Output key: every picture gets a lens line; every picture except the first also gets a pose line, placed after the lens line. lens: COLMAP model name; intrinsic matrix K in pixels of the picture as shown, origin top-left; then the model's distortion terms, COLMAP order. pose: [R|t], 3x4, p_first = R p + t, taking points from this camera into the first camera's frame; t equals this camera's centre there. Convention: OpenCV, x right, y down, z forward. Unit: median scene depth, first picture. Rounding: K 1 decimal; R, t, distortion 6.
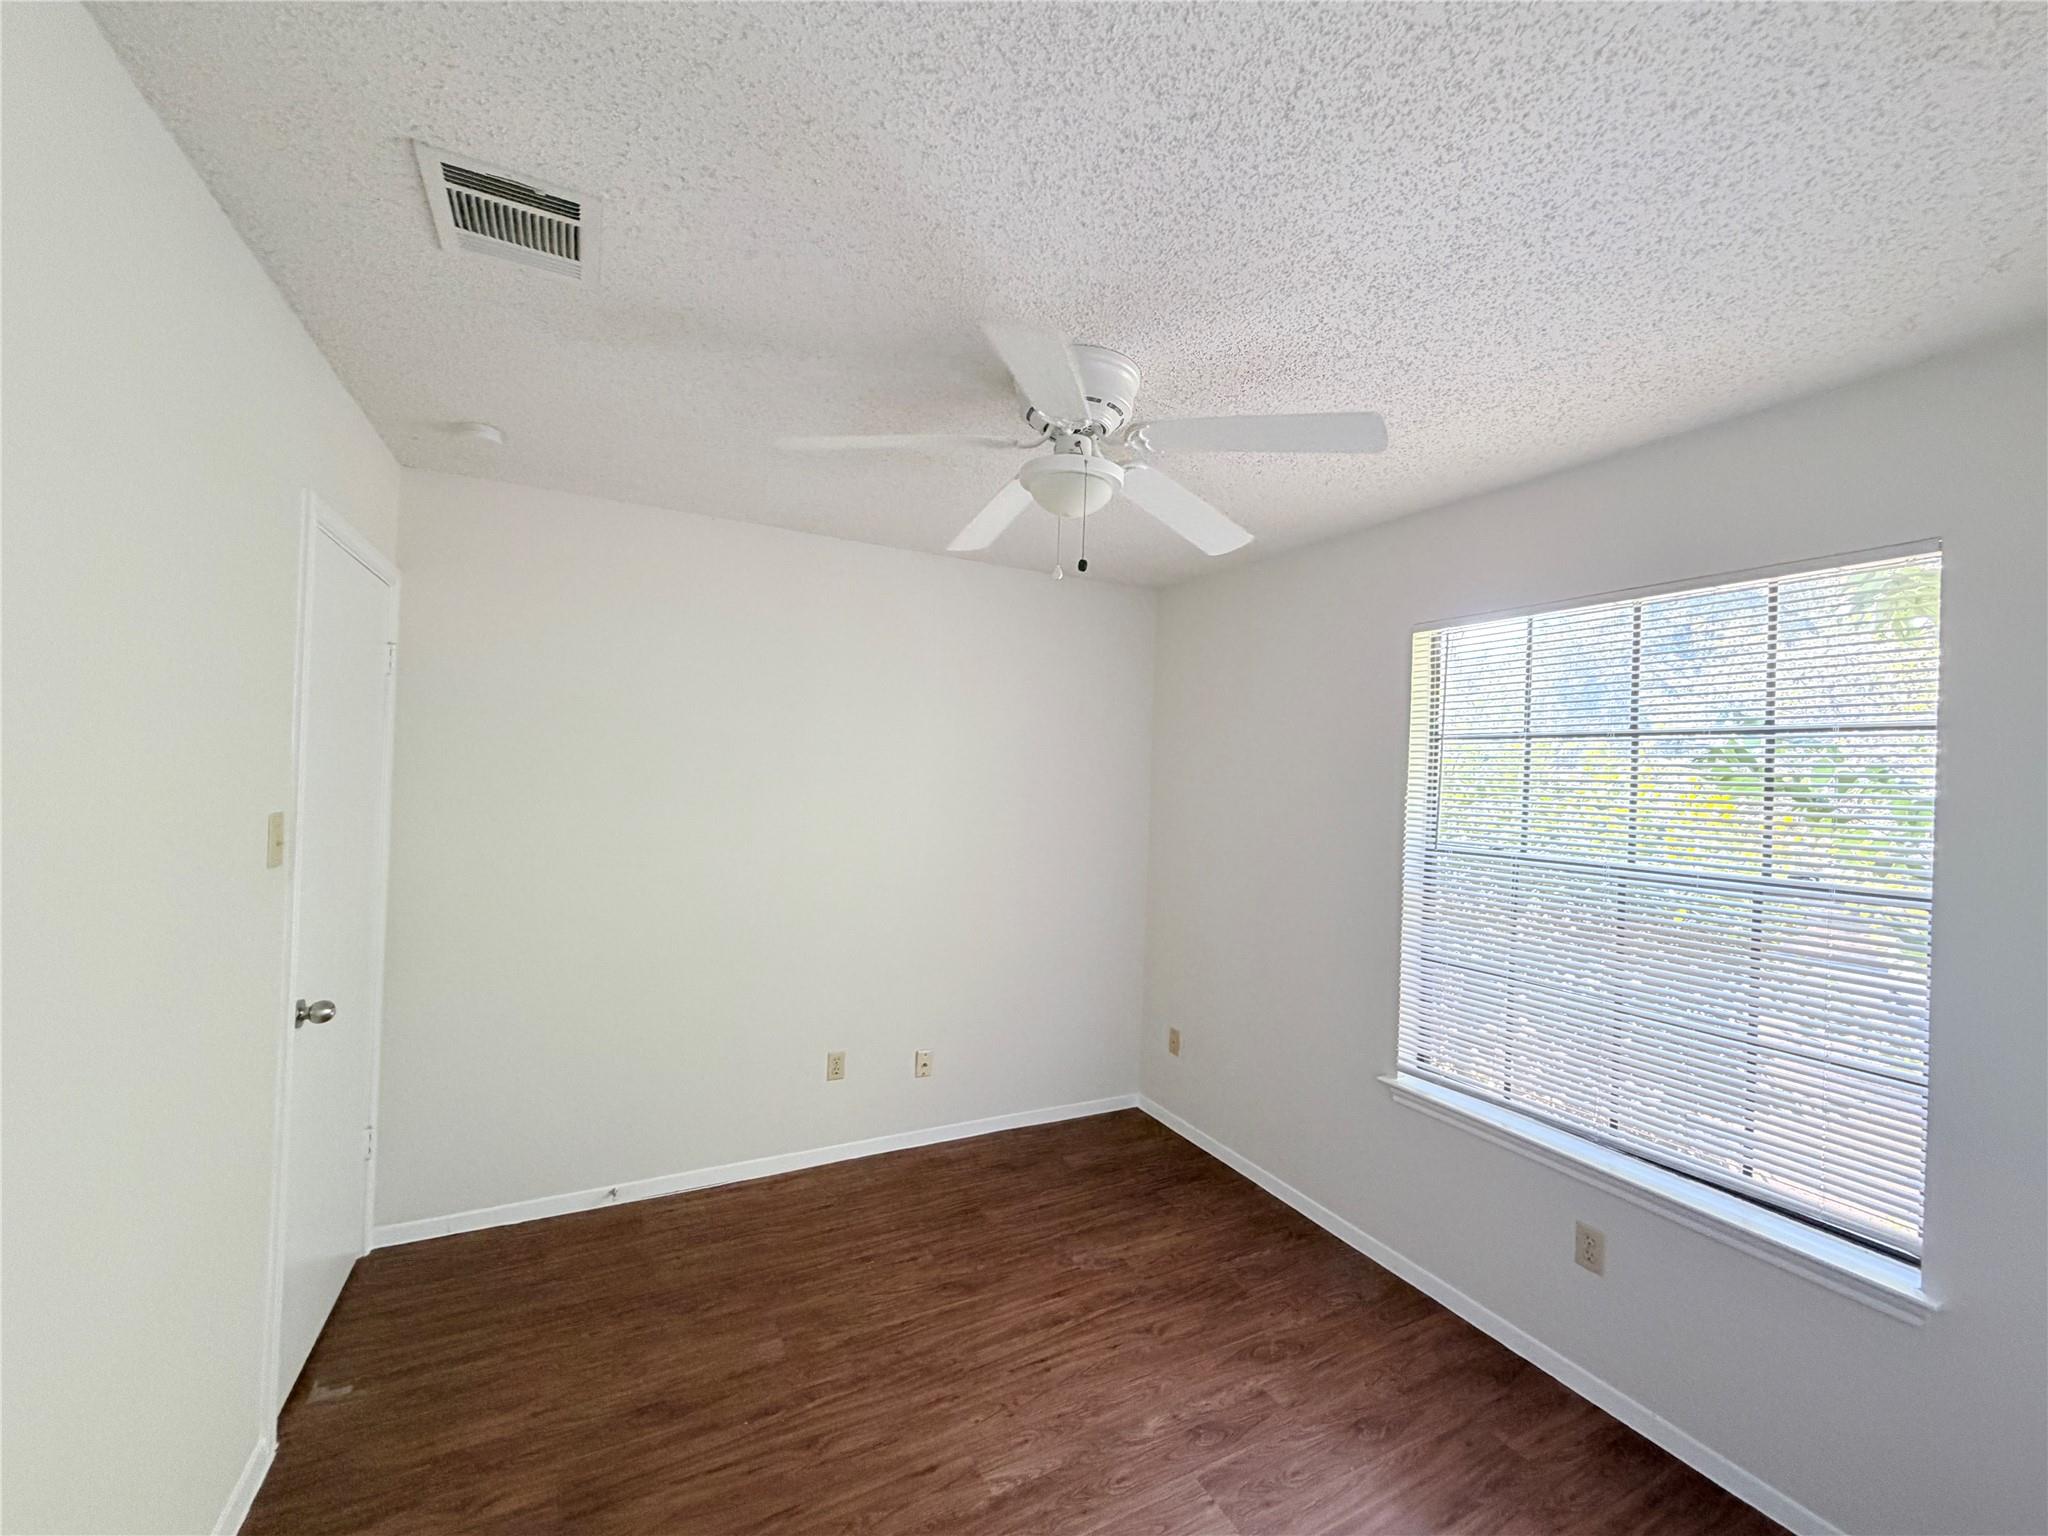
lens RADIAL K [[819.3, 0, 1013.0], [0, 819.3, 769.4], [0, 0, 1]] dist [-0.000666, 0.000270]
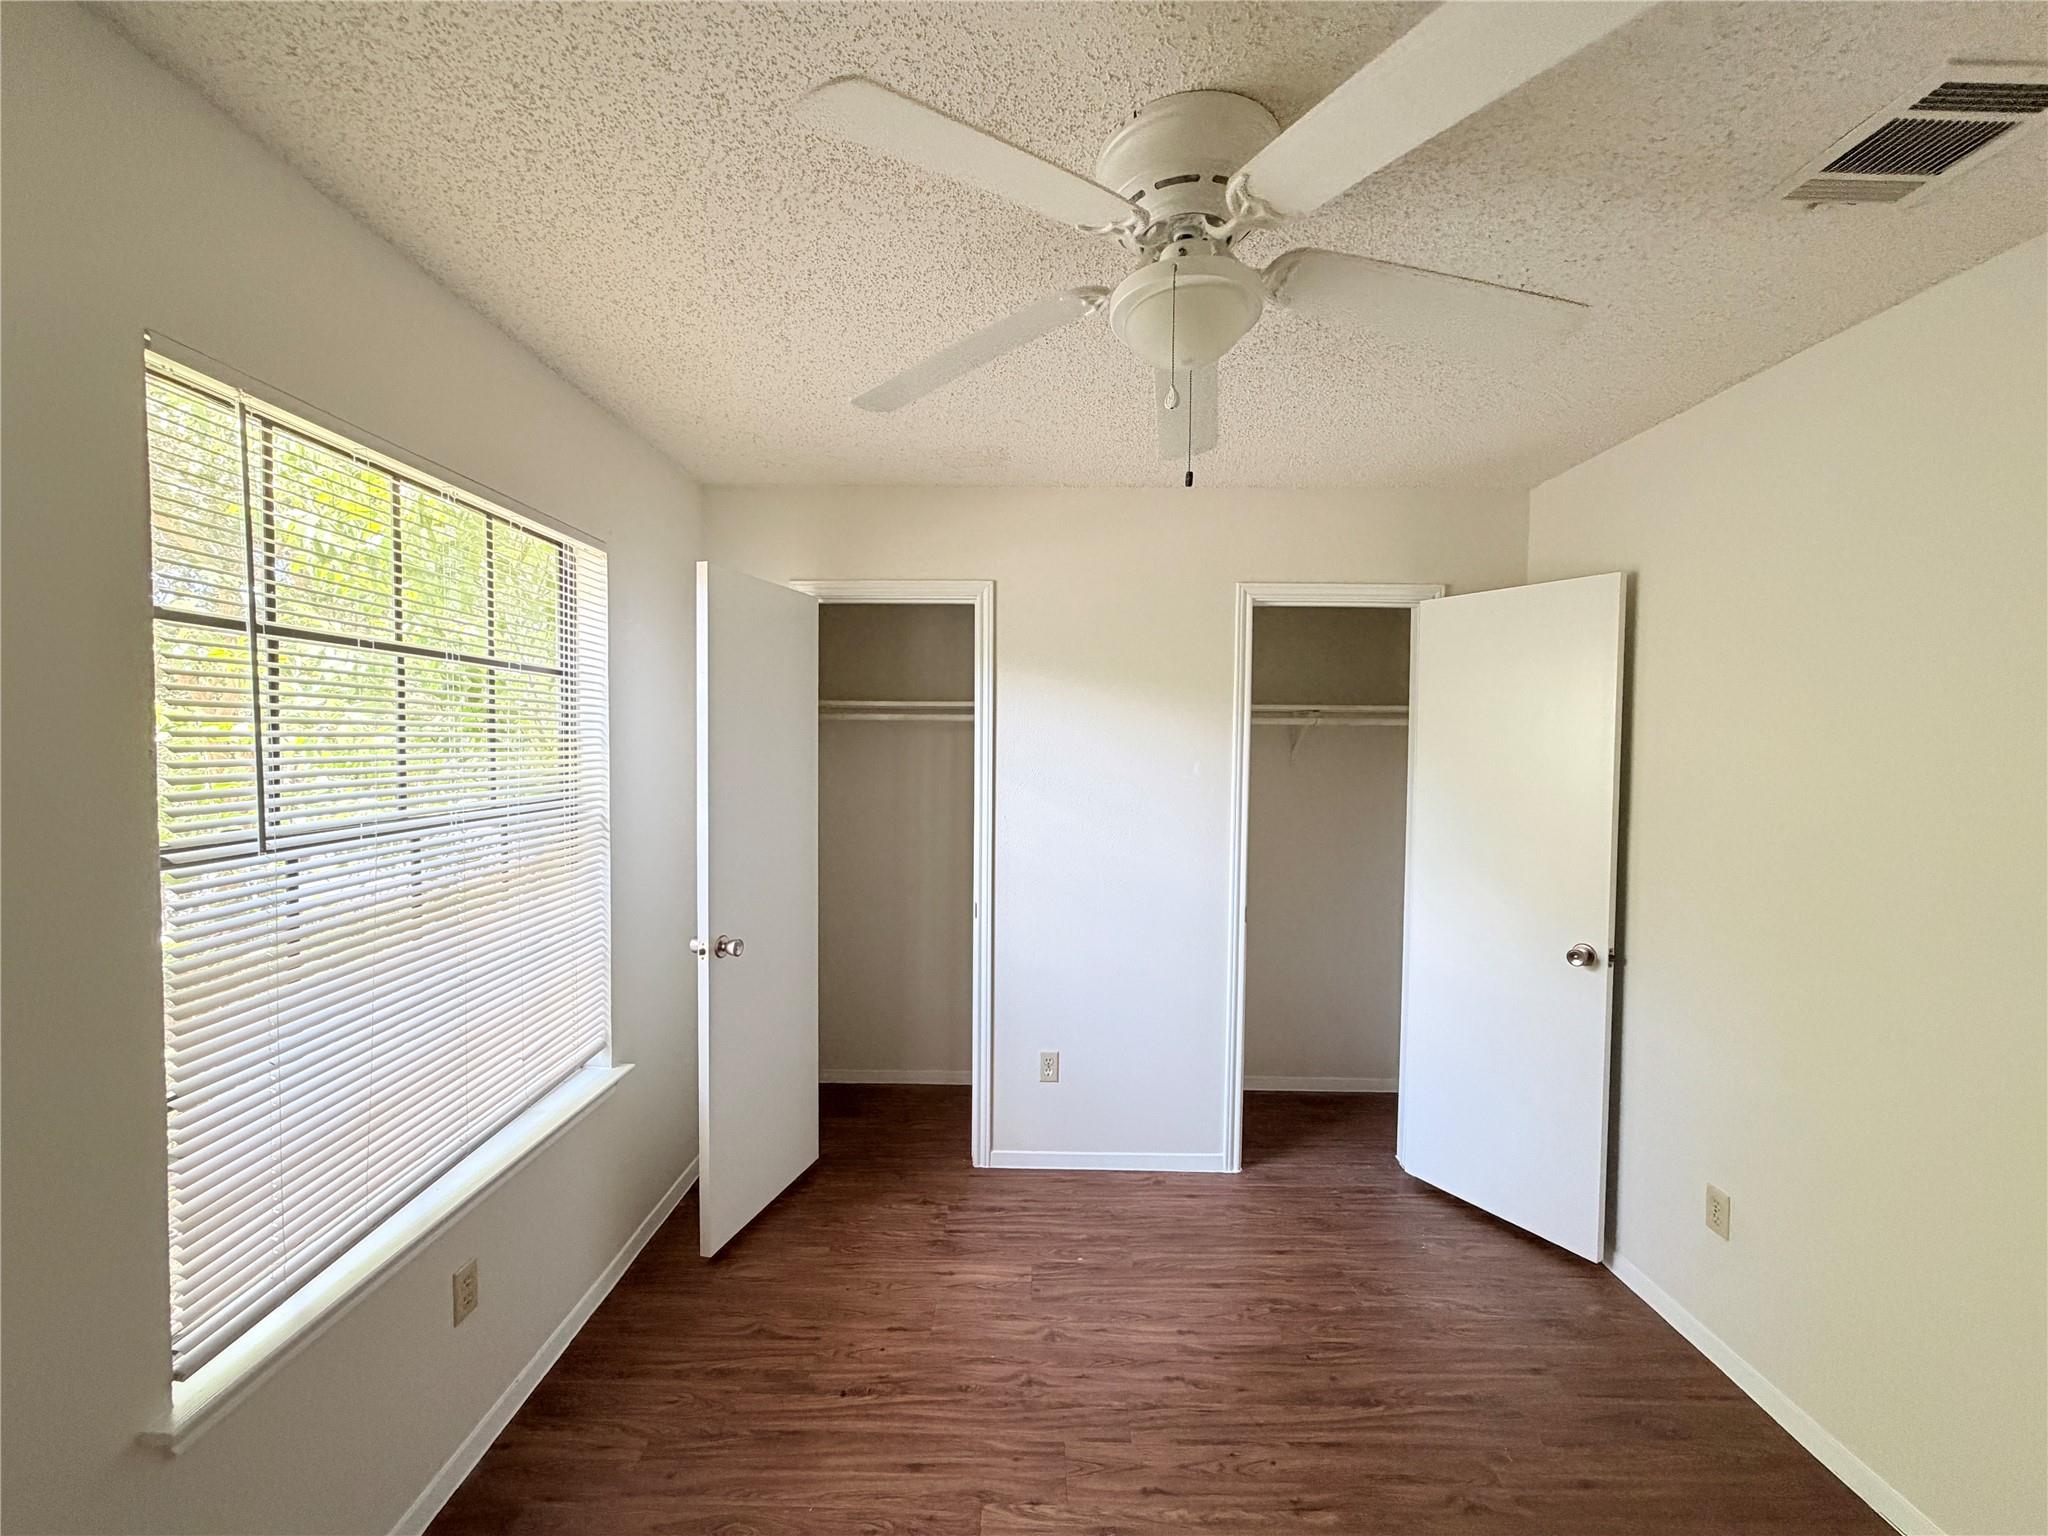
lens RADIAL K [[819.3, 0, 1014.7], [0, 819.3, 767.7], [0, 0, 1]] dist [-0.000666, 0.000270]
pose [[-0.886427, -0.052060, 0.459932, -0.122937], [-0.036353, 0.998416, 0.042949, 0.013320], [-0.461440, 0.021352, -0.886915, 1.466793]]
